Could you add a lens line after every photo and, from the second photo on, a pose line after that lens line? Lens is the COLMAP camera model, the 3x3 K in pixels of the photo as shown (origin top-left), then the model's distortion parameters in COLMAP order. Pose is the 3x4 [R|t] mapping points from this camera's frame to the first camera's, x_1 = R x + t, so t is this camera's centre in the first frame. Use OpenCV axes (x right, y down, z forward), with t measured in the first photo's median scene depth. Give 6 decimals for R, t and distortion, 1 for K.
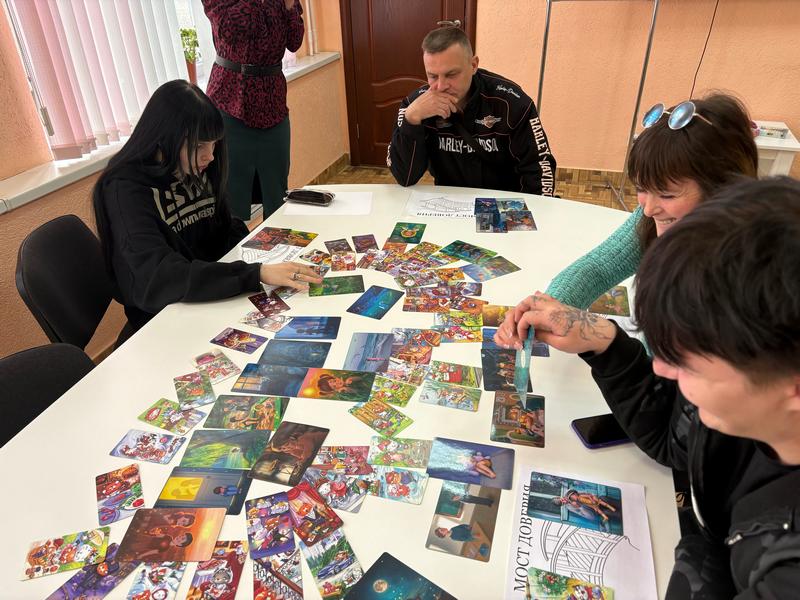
lens RADIAL K [[607.3, 0, 401.8], [0, 607.3, 303.9], [0, 0, 1]] dist [0.041935, -0.047006]
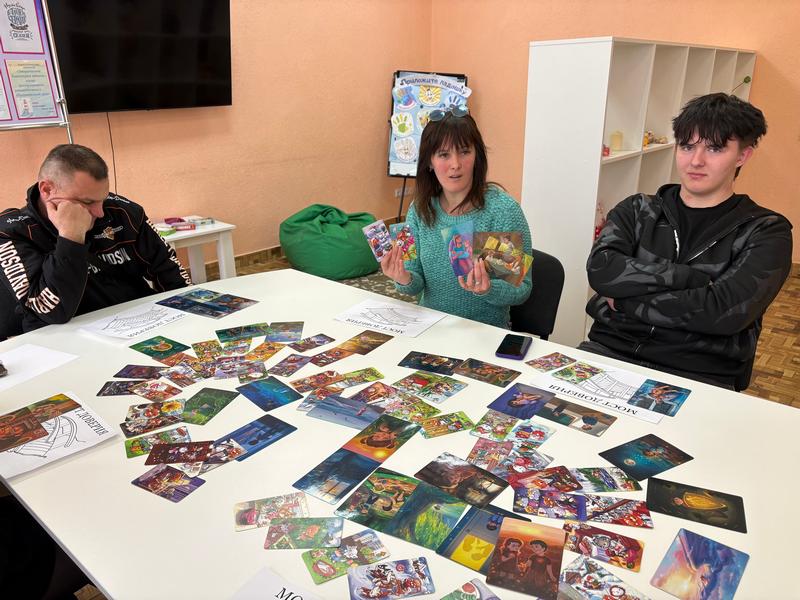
lens RADIAL K [[607.3, 0, 399.0], [0, 607.3, 295.4], [0, 0, 1]] dist [0.041935, -0.047006]
pose [[0.414752, -0.285629, 0.863943, -0.752288], [0.475520, 0.877529, 0.061839, -0.096271], [-0.775798, 0.385174, 0.499779, 0.357588]]
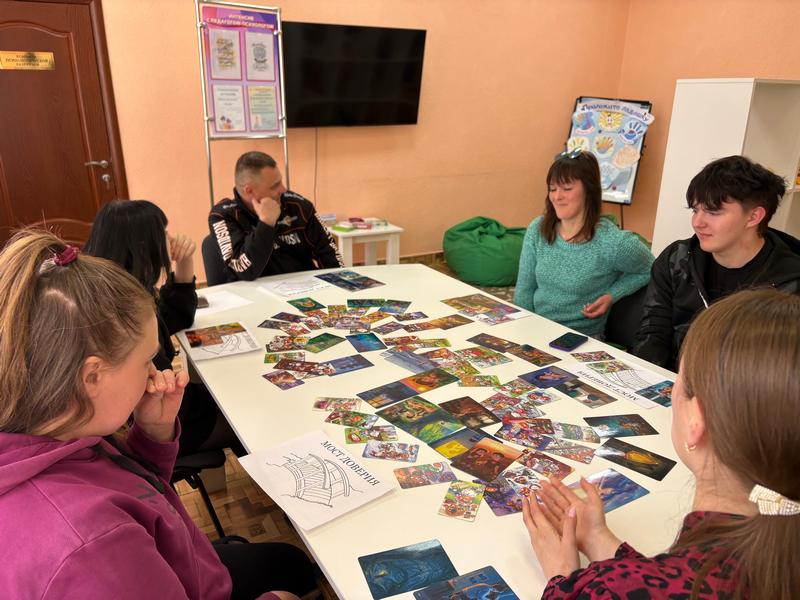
lens RADIAL K [[607.3, 0, 397.8], [0, 607.3, 301.9], [0, 0, 1]] dist [0.041935, -0.047006]
pose [[0.690323, -0.201245, 0.694950, -0.906854], [0.351427, 0.932881, -0.078941, 0.046687], [-0.632419, 0.298719, 0.714712, 0.037990]]
